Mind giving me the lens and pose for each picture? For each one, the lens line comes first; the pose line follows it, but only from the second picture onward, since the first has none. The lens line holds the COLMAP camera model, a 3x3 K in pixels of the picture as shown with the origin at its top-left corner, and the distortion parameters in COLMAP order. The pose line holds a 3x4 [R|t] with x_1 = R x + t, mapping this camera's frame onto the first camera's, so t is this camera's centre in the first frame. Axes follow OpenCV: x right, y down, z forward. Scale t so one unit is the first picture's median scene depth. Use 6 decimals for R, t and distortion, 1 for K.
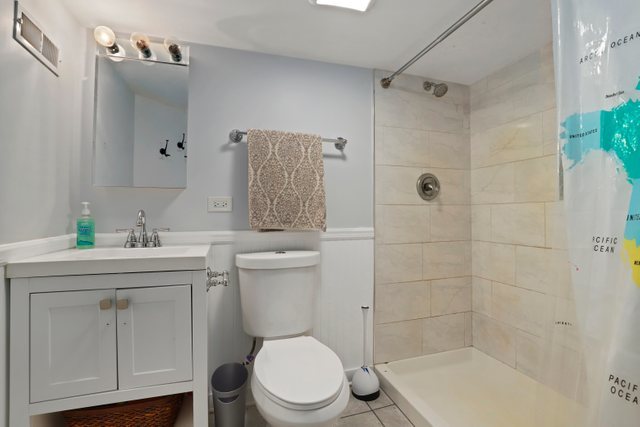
lens RADIAL K [[296.7, 0, 321.3], [0, 296.7, 213.6], [0, 0, 1]] dist [-0.029020, 0.000281]
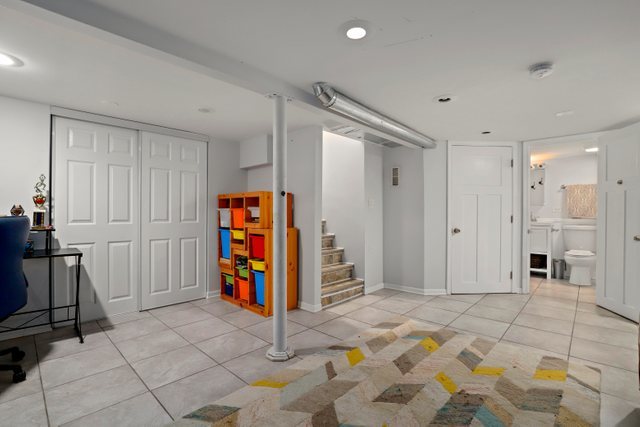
lens RADIAL K [[296.7, 0, 319.3], [0, 296.7, 213.2], [0, 0, 1]] dist [-0.029020, 0.000281]
pose [[0.482241, -0.001779, -0.876037, 1.126911], [0.009228, 0.999953, 0.003049, -0.025803], [0.875990, -0.009555, 0.482235, -2.659566]]
